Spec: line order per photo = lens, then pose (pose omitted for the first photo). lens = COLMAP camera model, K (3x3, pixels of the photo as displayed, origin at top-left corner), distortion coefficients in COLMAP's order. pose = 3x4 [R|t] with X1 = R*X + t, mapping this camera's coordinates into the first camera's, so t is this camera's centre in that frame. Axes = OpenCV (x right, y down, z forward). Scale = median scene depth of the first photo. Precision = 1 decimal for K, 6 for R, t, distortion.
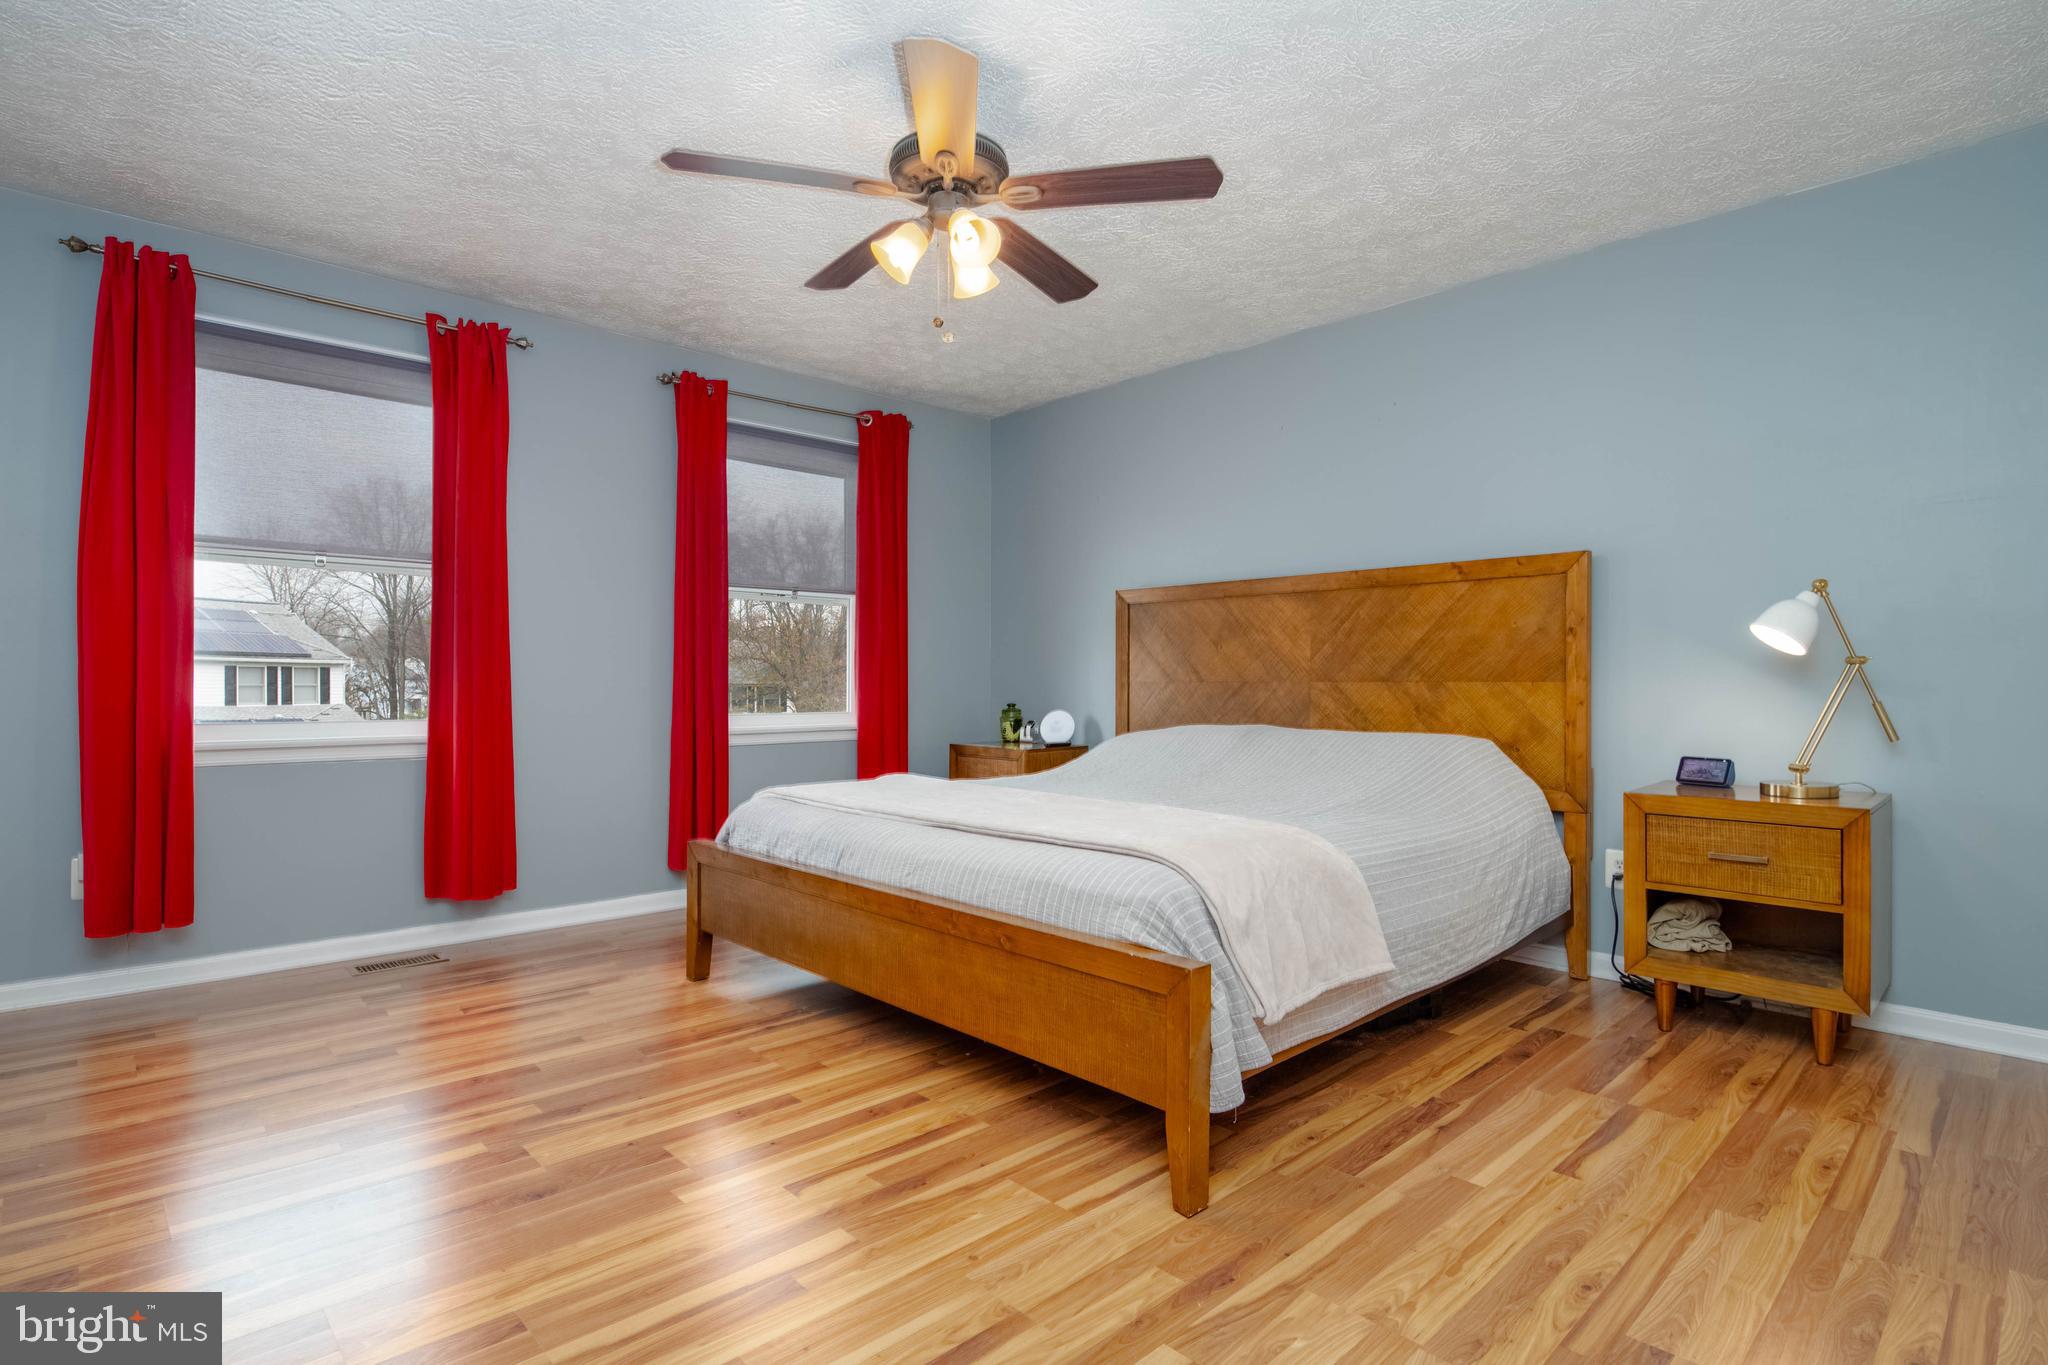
lens RADIAL K [[1011.6, 0, 1031.4], [0, 1011.6, 674.2], [0, 0, 1]] dist [0.022761, -0.000155]
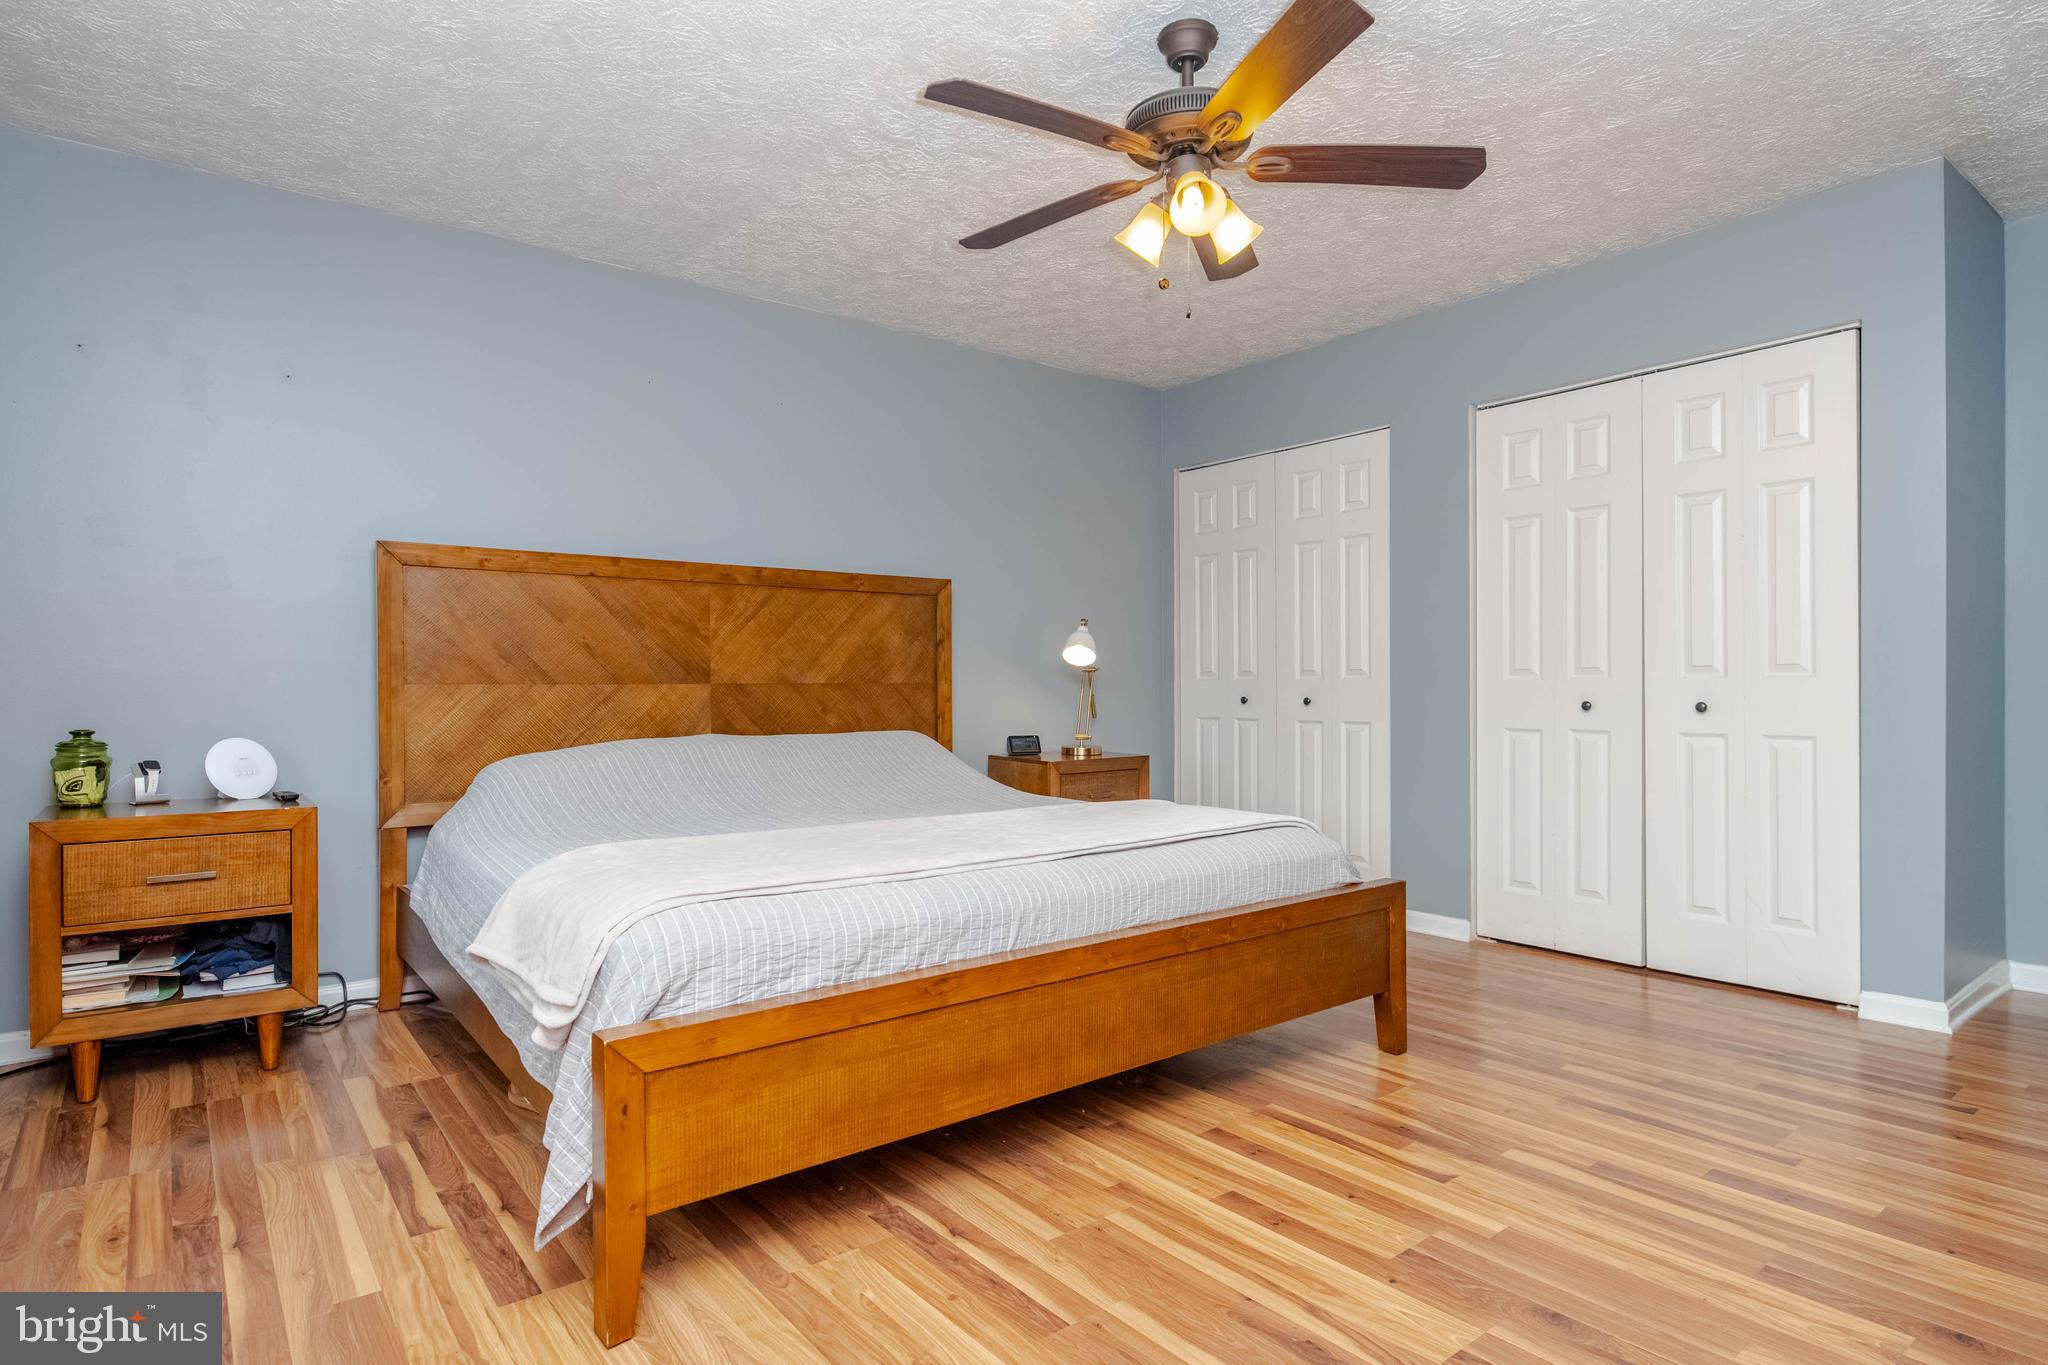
lens RADIAL K [[1085.1, 0, 1000.9], [0, 1085.1, 681.6], [0, 0, 1]] dist [-0.000285, -0.000146]
pose [[0.109455, 0.000624, 0.993992, -0.944305], [-0.006143, 0.999981, 0.000049, 0.005806], [-0.993973, -0.006112, 0.109457, 0.917978]]
